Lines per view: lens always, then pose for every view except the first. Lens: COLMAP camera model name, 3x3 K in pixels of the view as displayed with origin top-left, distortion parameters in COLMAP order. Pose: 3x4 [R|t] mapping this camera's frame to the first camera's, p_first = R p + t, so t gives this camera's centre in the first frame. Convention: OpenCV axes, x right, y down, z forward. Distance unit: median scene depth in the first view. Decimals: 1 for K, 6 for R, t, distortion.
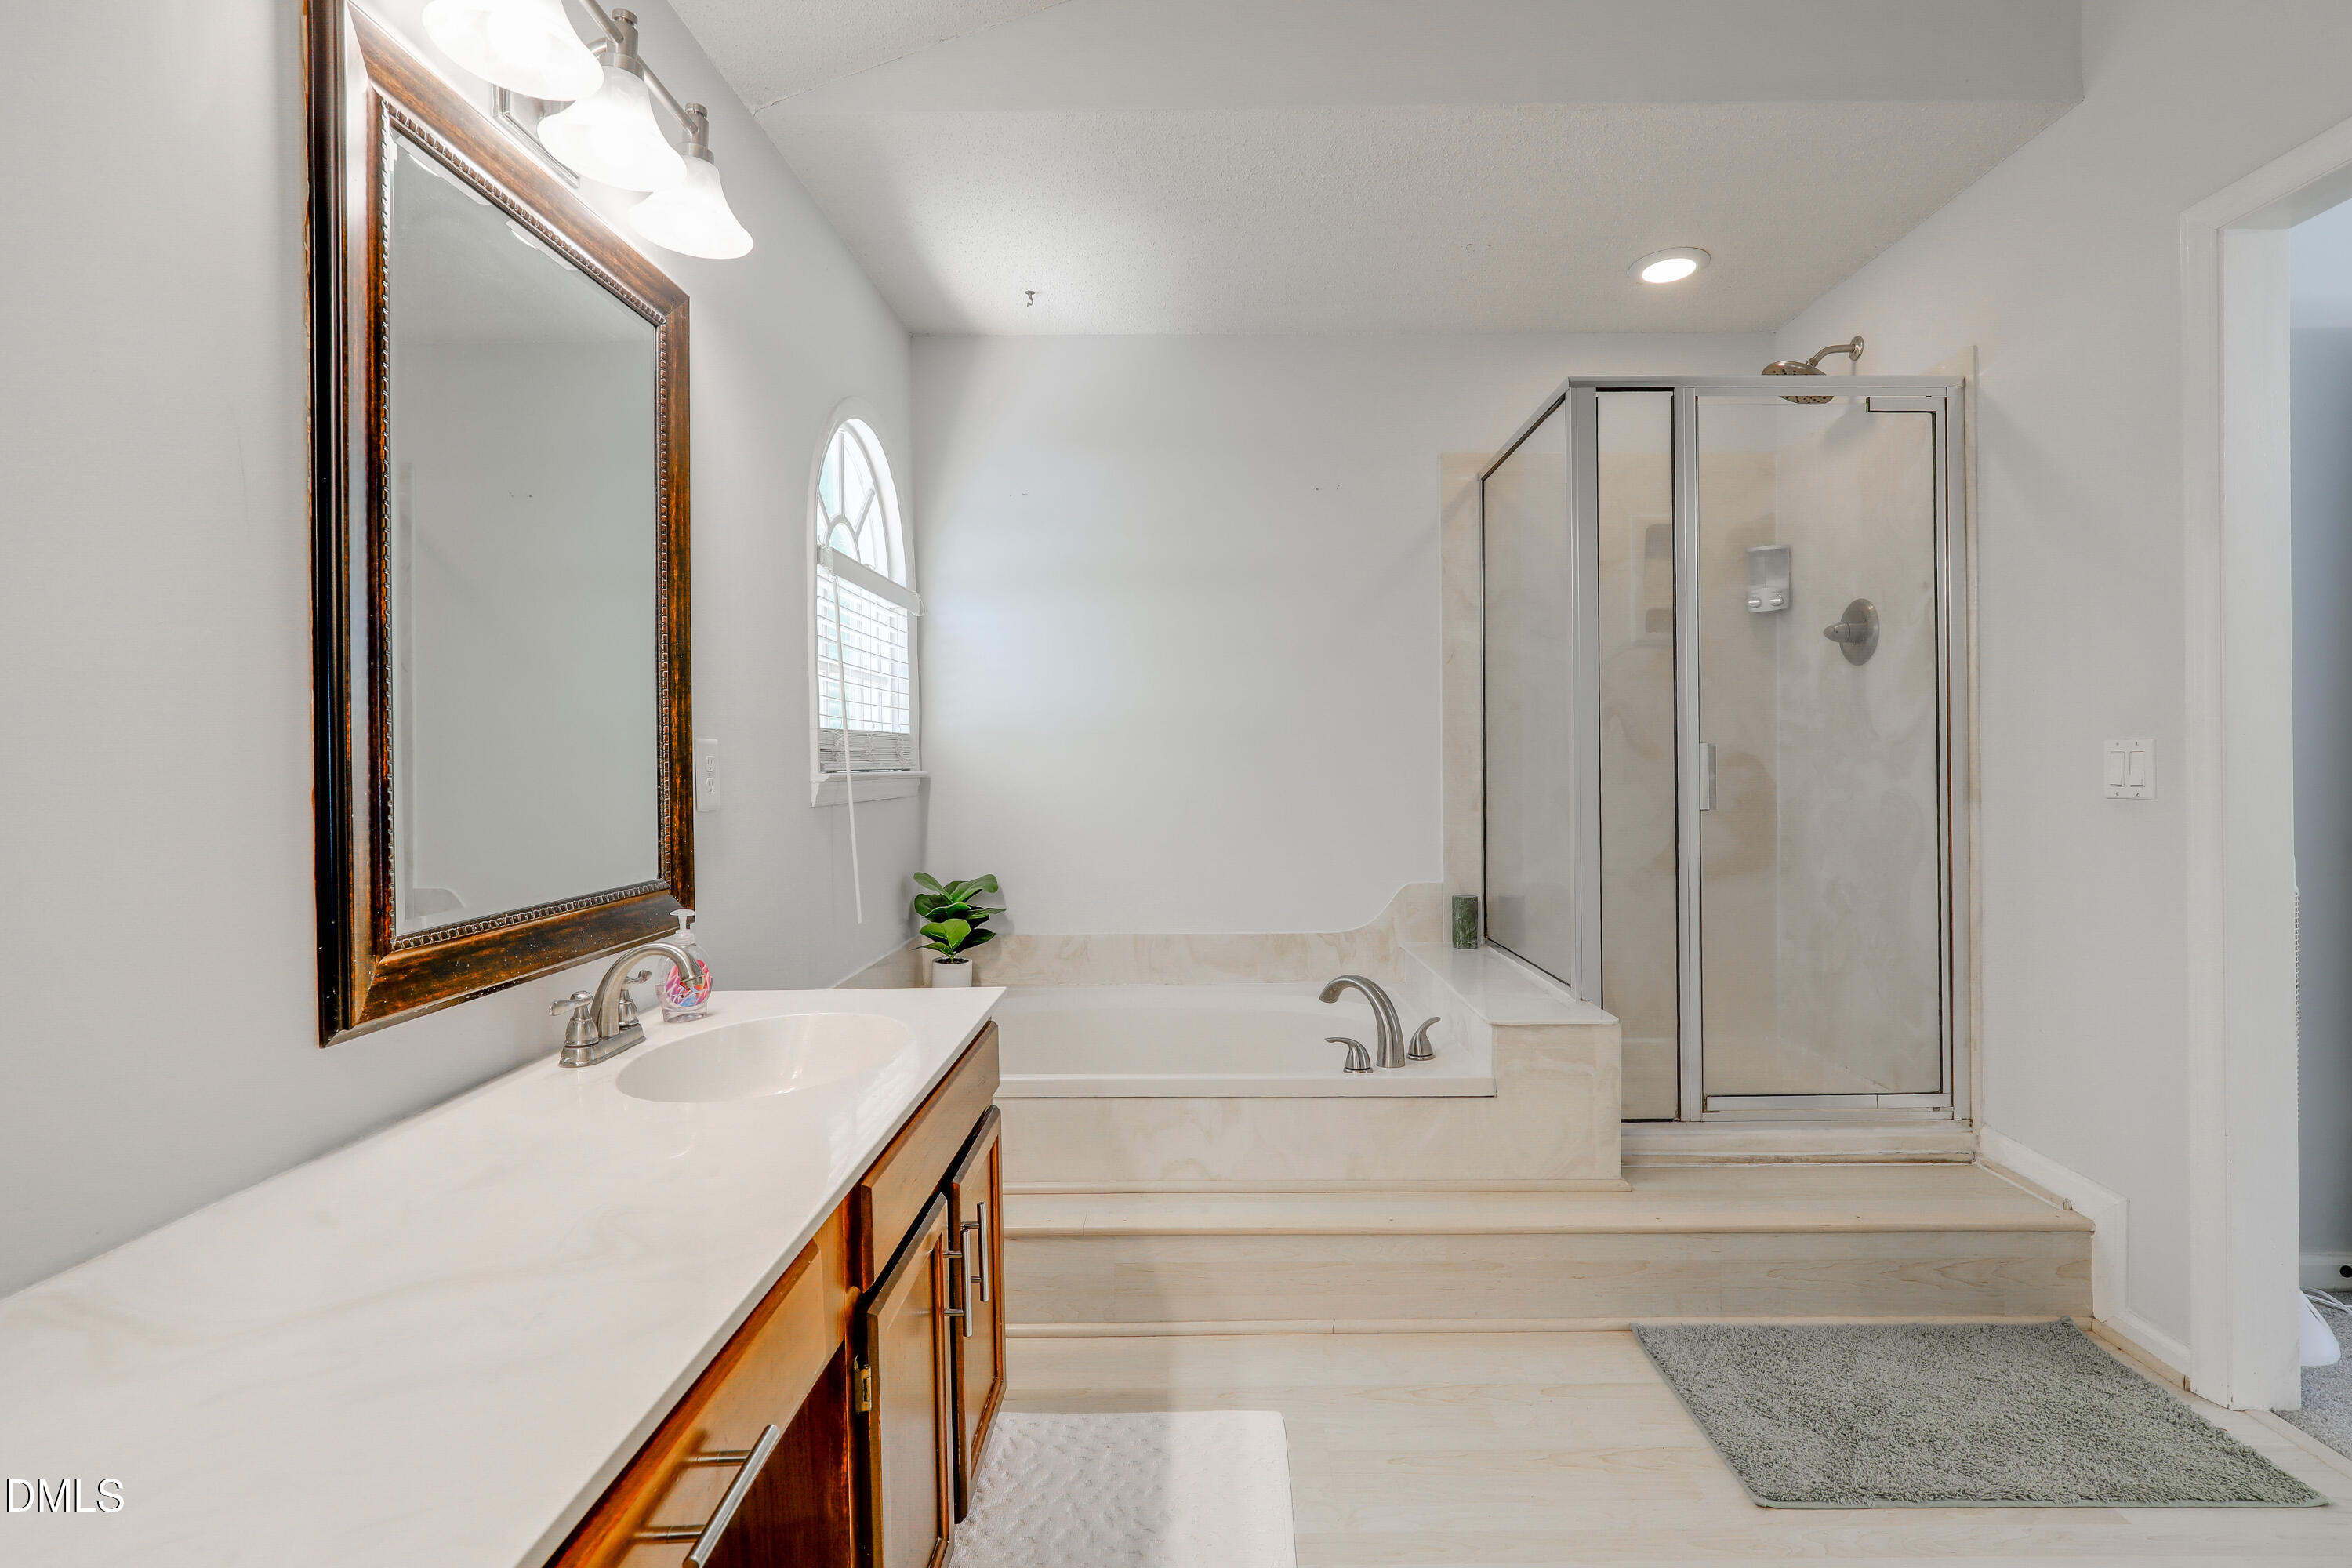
lens RADIAL K [[1130.1, 0, 1195.4], [0, 1130.1, 759.8], [0, 0, 1]] dist [-0.000277, 0.000271]
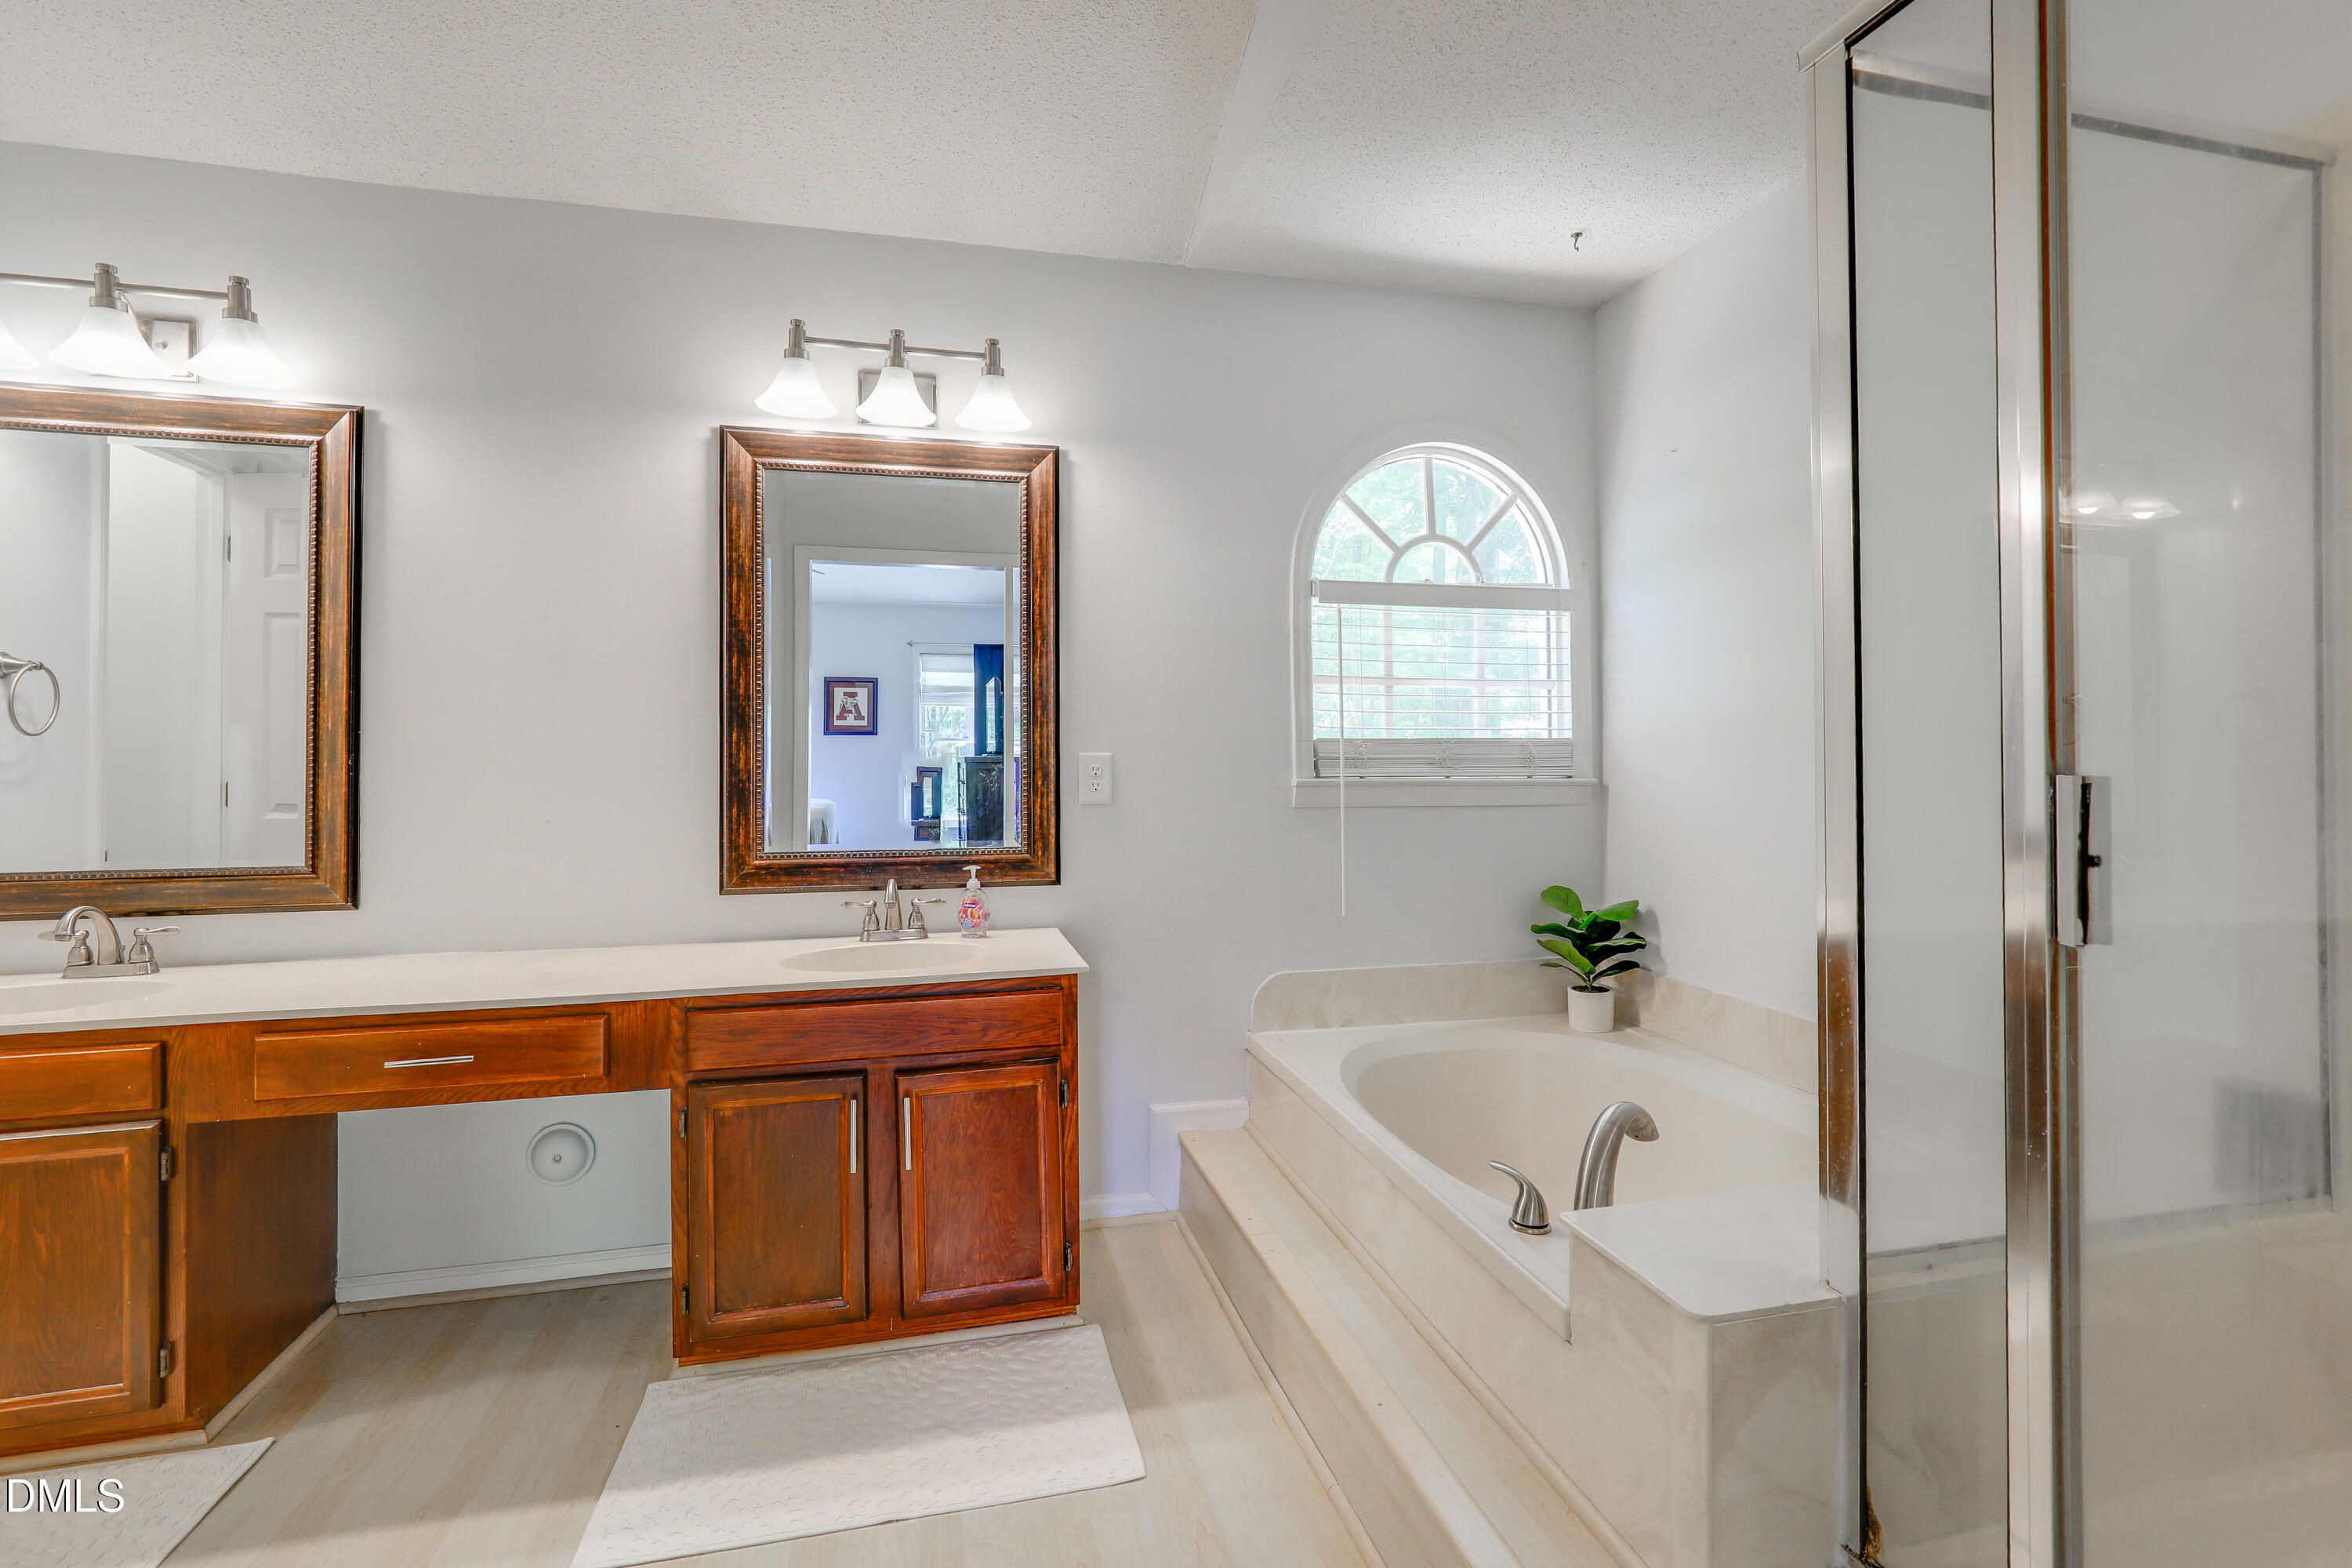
lens RADIAL K [[1099.5, 0, 1184.3], [0, 1099.5, 746.9], [0, 0, 1]] dist [-0.000688, 0.000035]
pose [[0.263993, 0.003526, -0.964518, 0.695273], [-0.002227, 0.999993, 0.003046, -0.023595], [0.964522, 0.001343, 0.263999, 0.568060]]
